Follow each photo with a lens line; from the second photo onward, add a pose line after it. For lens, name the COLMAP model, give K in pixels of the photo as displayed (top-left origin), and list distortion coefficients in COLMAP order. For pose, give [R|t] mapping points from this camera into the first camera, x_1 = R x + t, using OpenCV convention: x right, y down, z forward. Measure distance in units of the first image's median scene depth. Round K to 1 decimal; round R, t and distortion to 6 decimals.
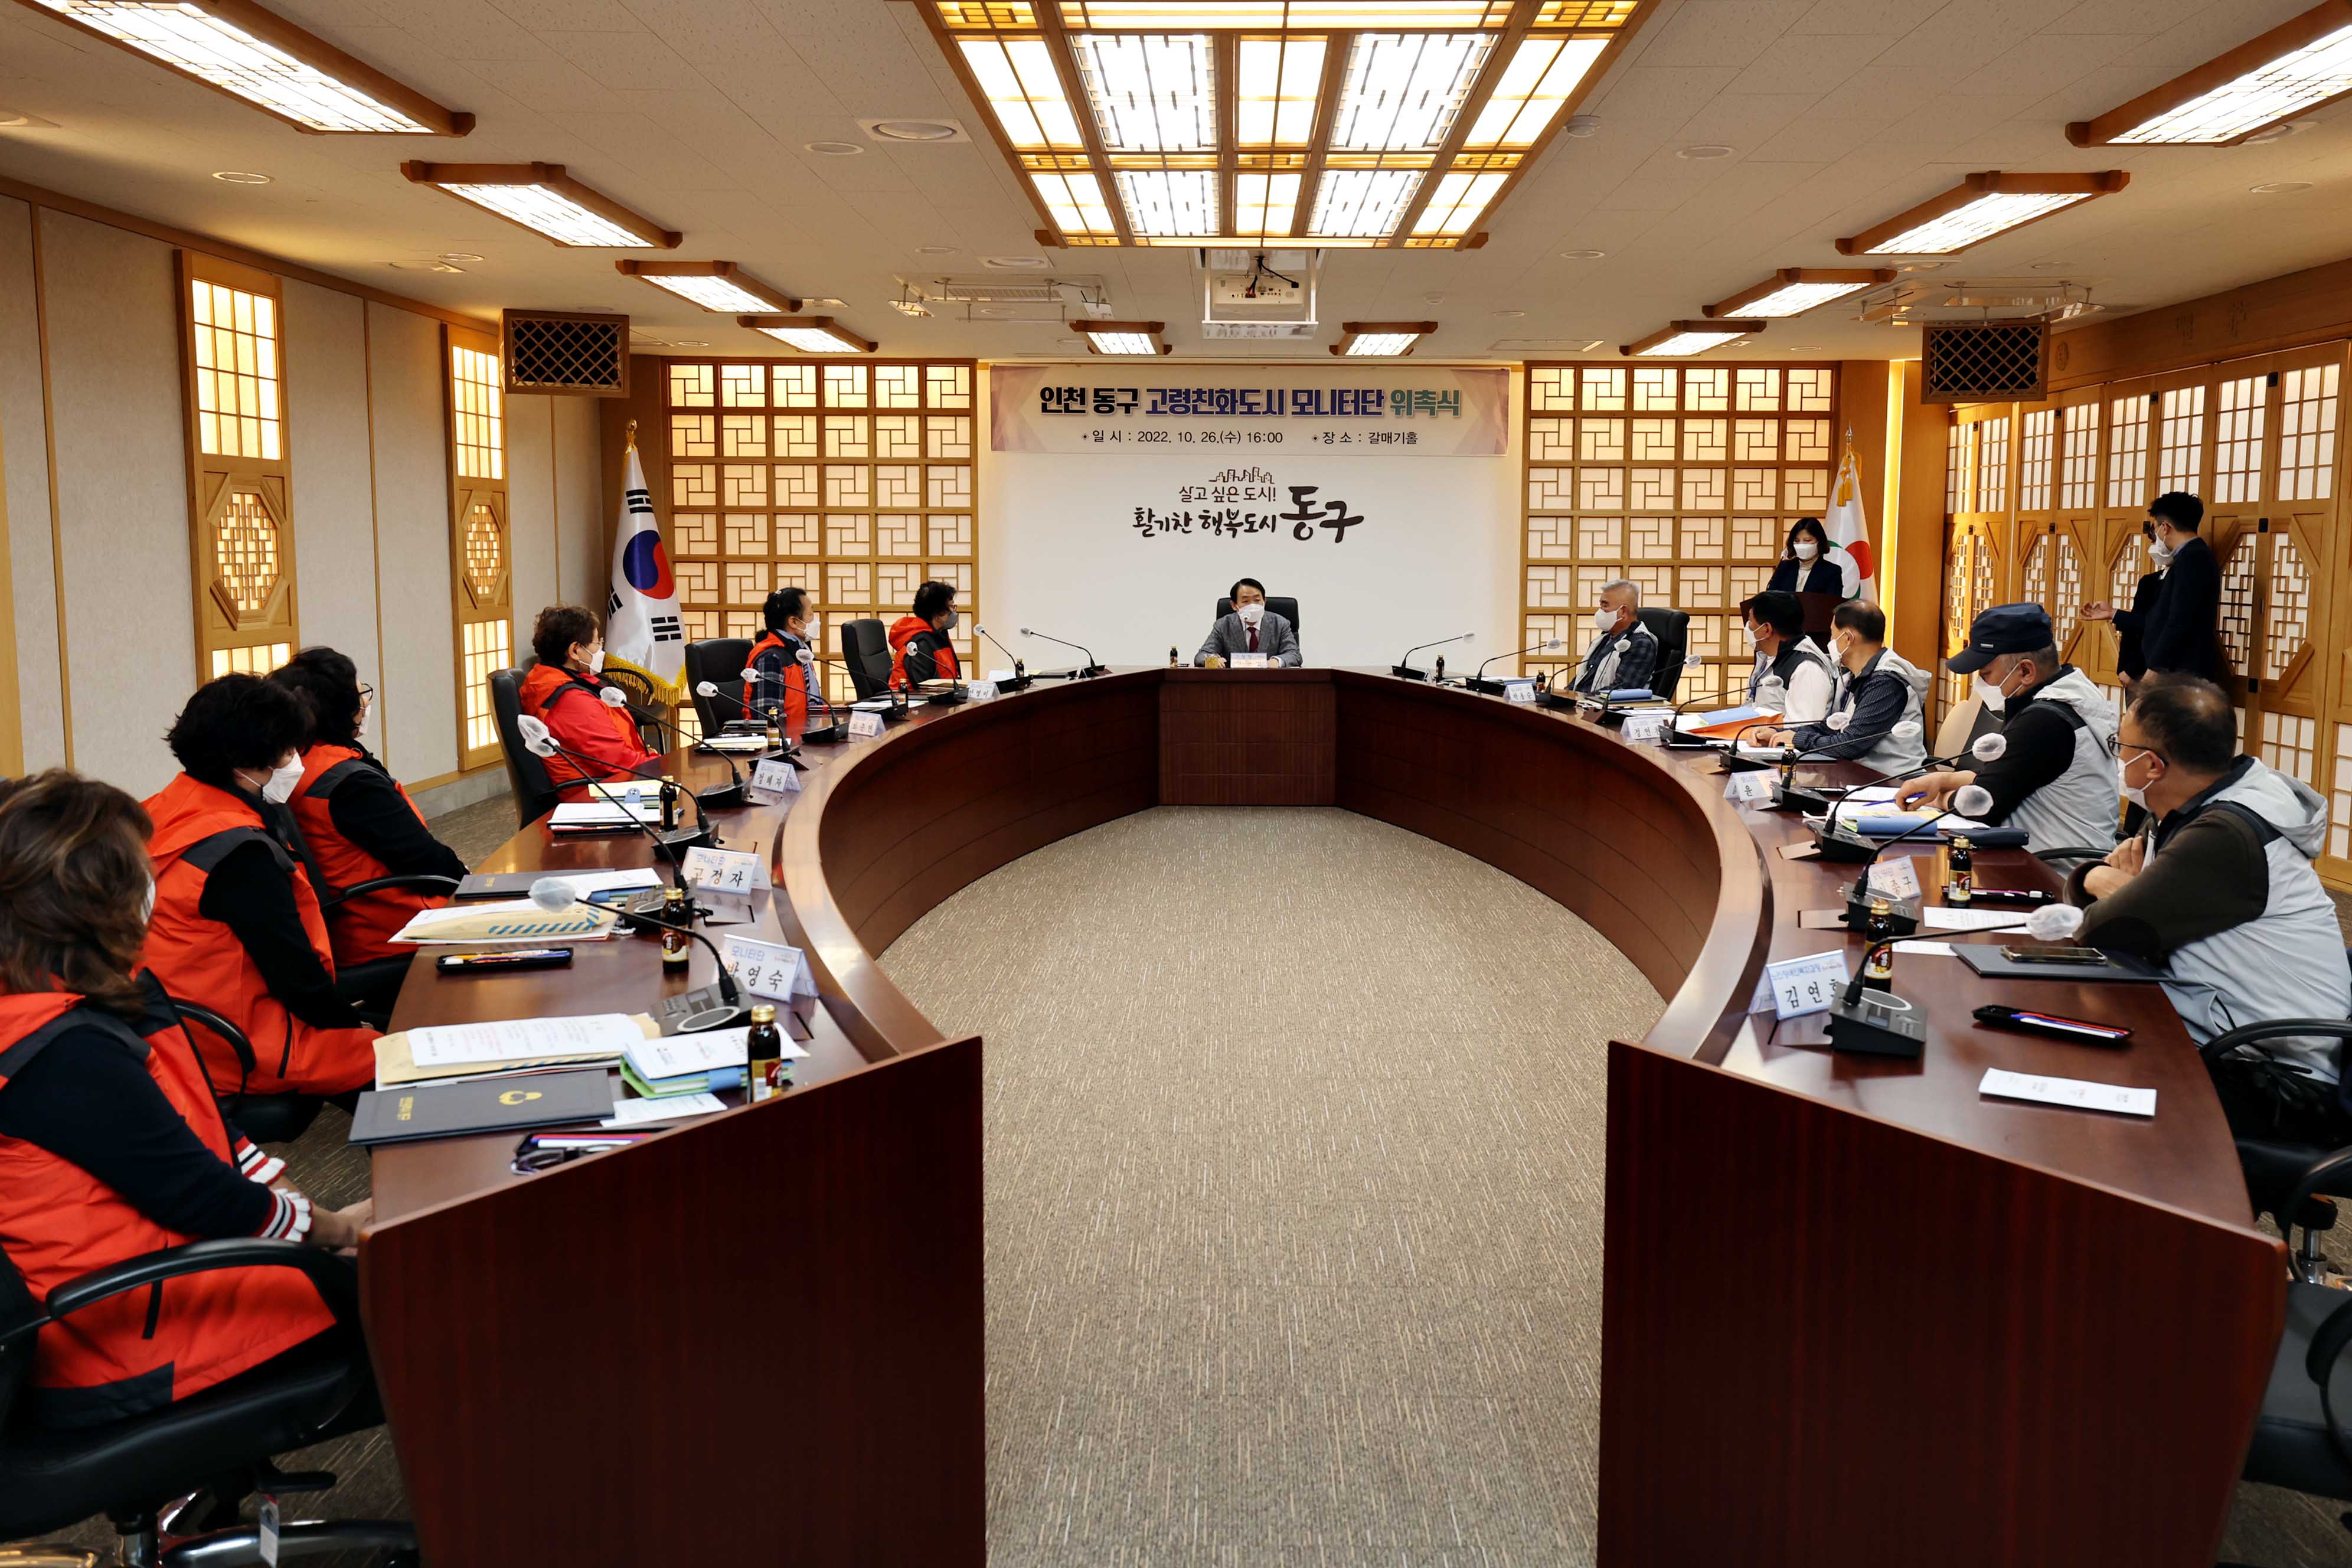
lens RADIAL K [[1976.4, 0, 1252.9], [0, 1976.4, 739.5], [0, 0, 1]] dist [0.009460, 0.014430]
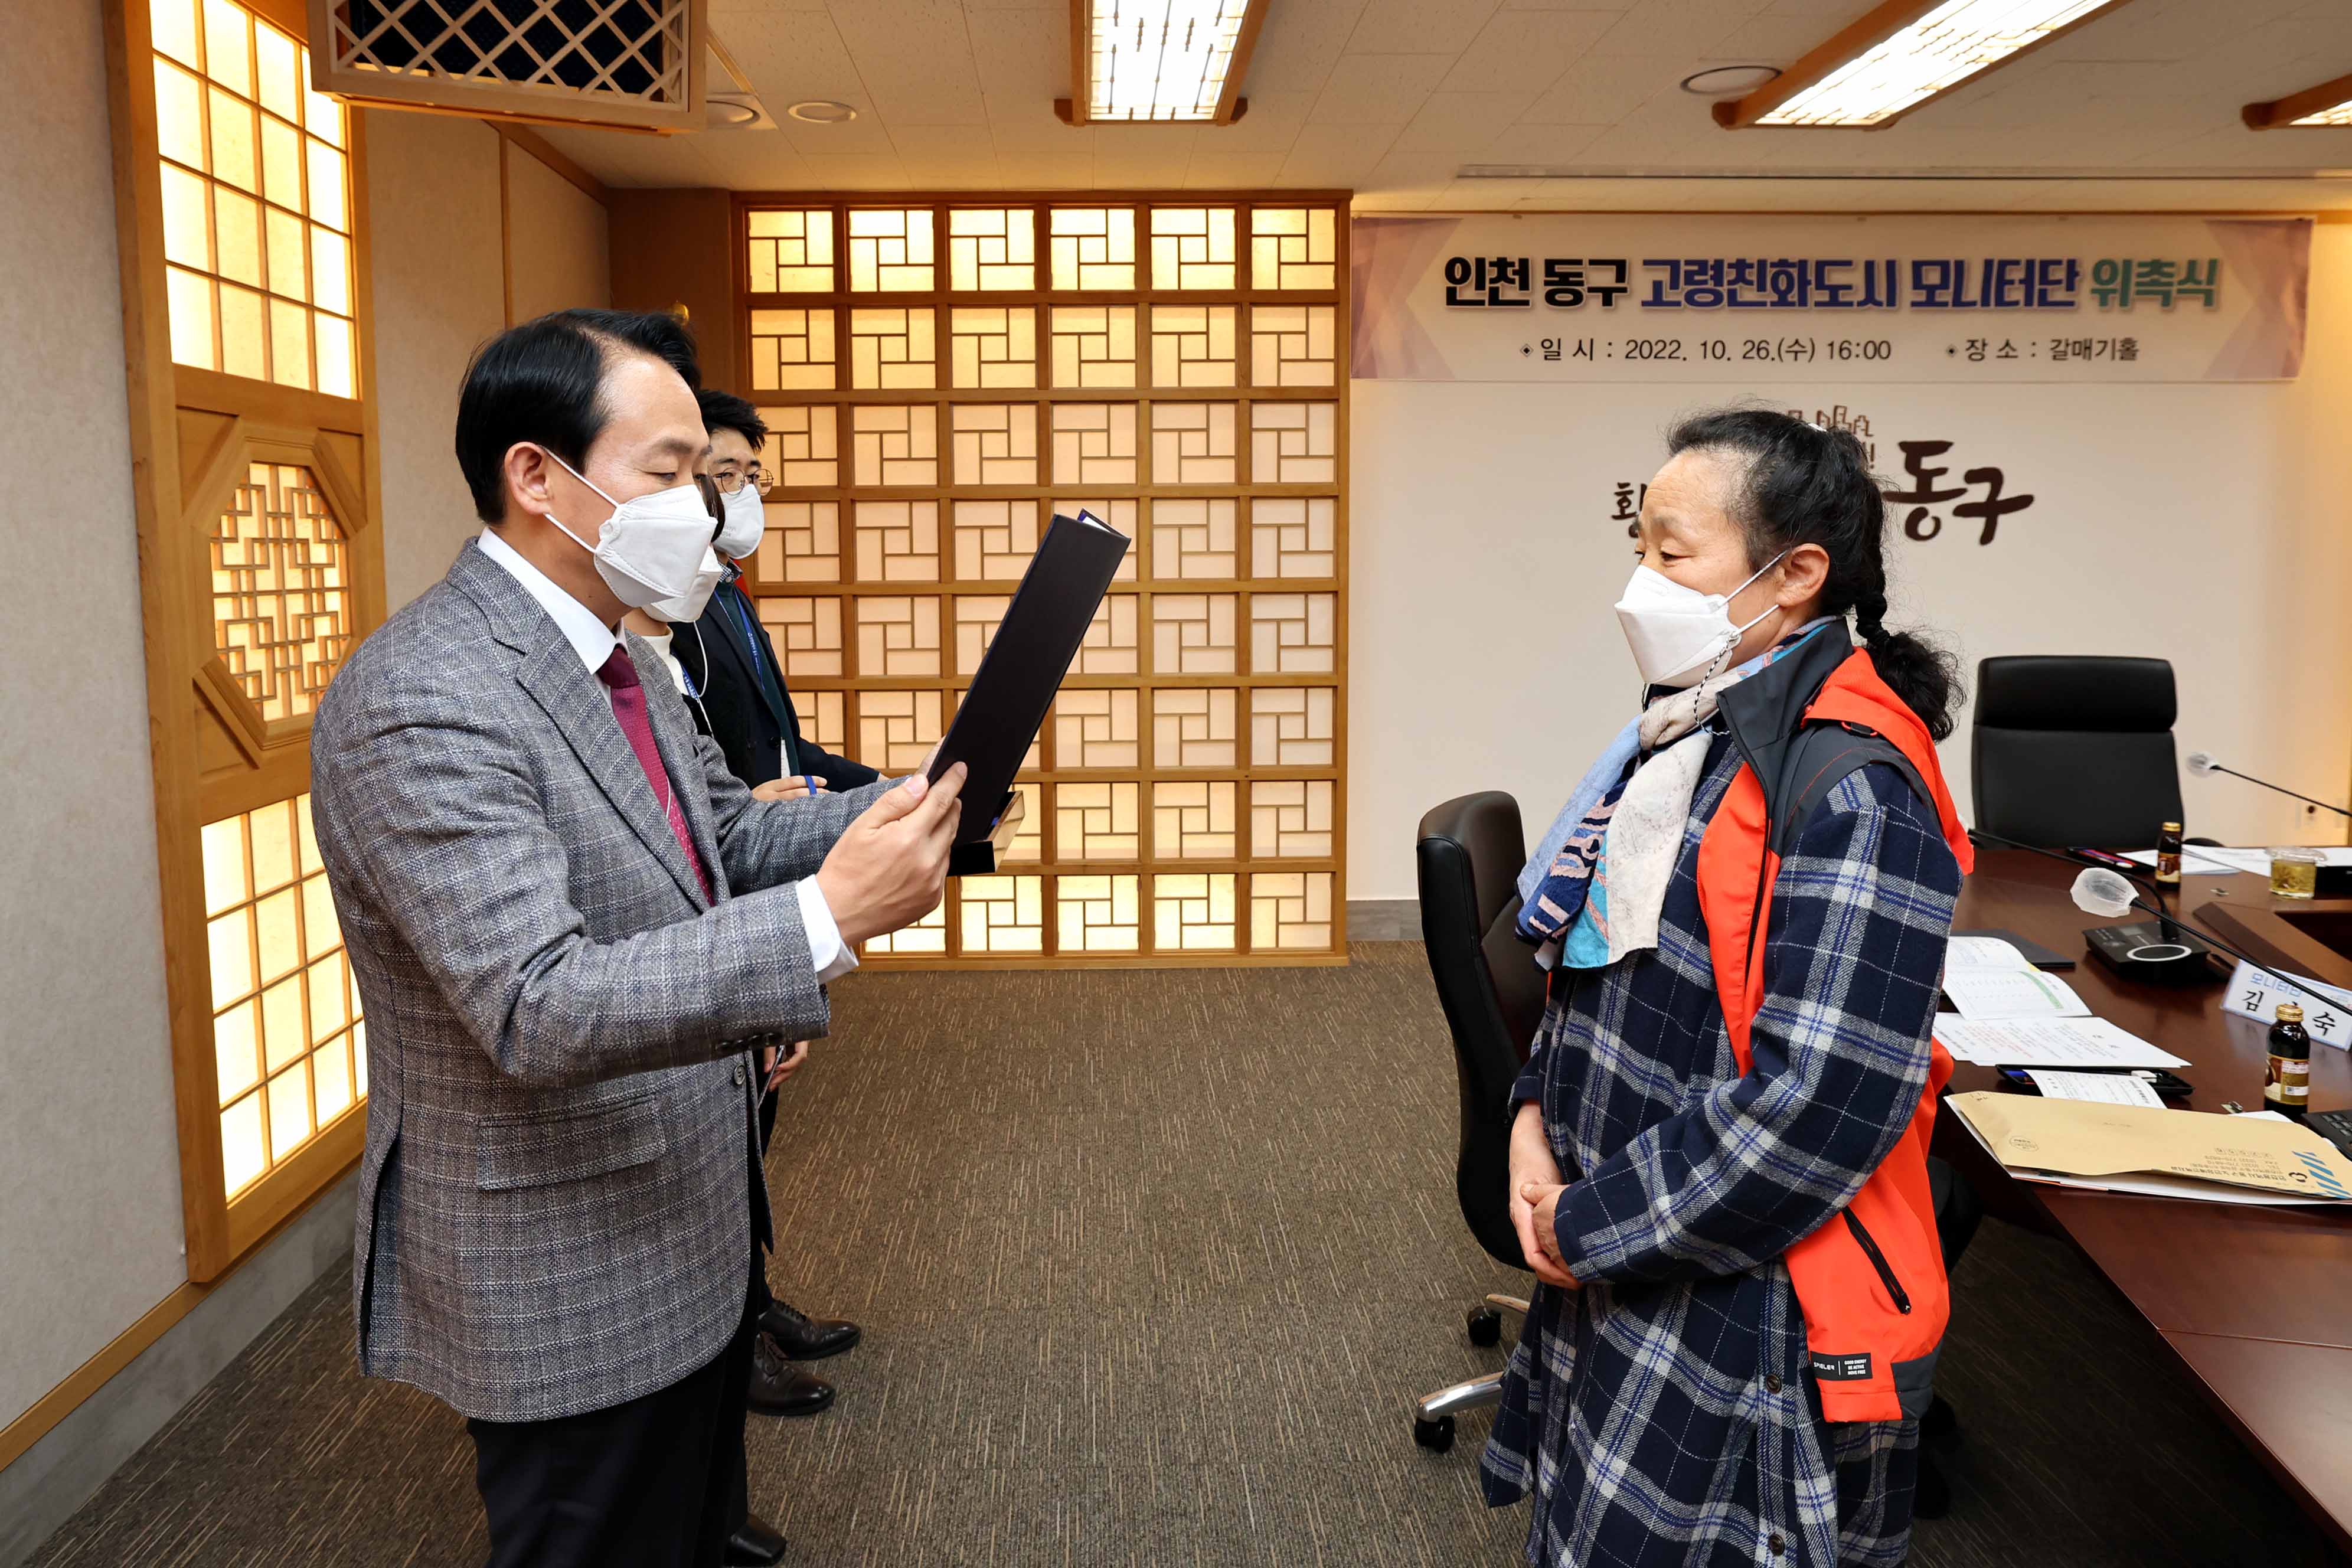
lens RADIAL K [[1489.6, 0, 1126.3], [0, 1489.6, 677.7], [0, 0, 1]] dist [-0.040229, 0.035724]
pose [[0.999756, -0.013628, 0.017360, -0.204233], [0.013852, 0.999821, -0.012892, -0.062673], [-0.017181, 0.013129, 0.999766, 0.615060]]
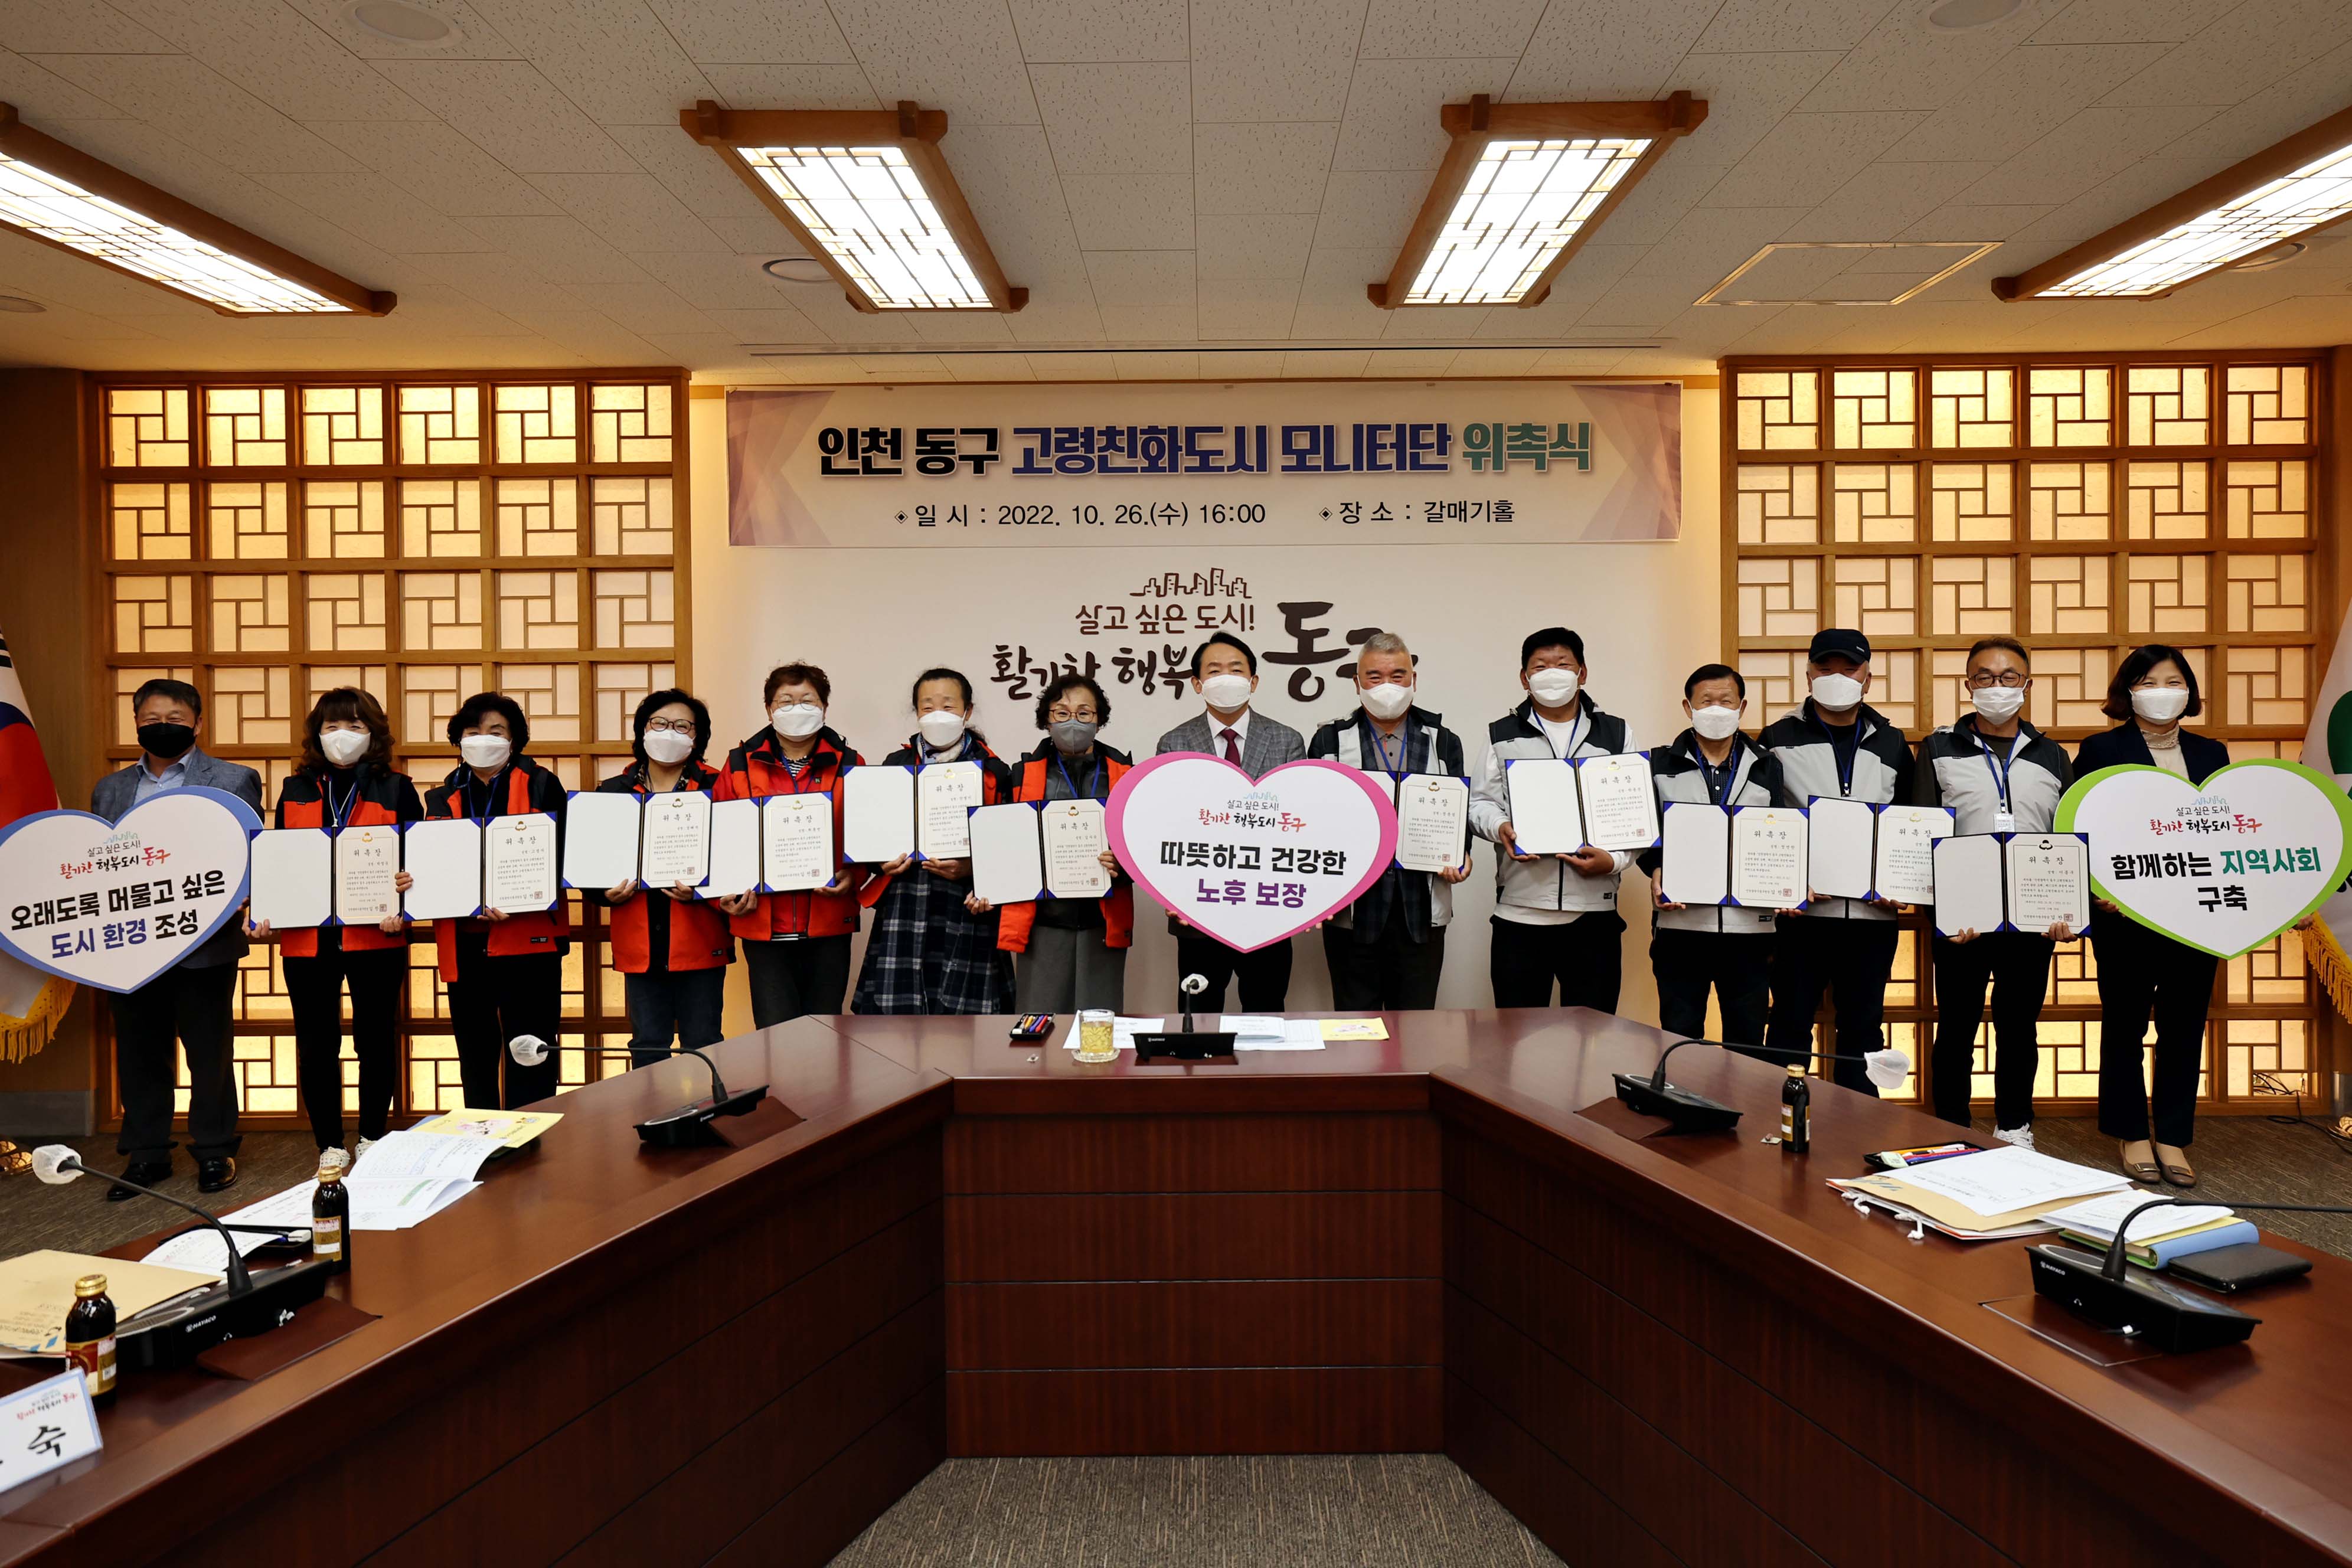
lens RADIAL K [[1539.6, 0, 1217.2], [0, 1539.6, 706.8], [0, 0, 1]] dist [-0.027164, 0.038275]
pose [[0.999905, -0.013768, -0.000399, 0.001280], [0.013679, 0.996032, -0.087938, -0.064136], [0.001608, 0.087925, 0.996126, 0.594749]]
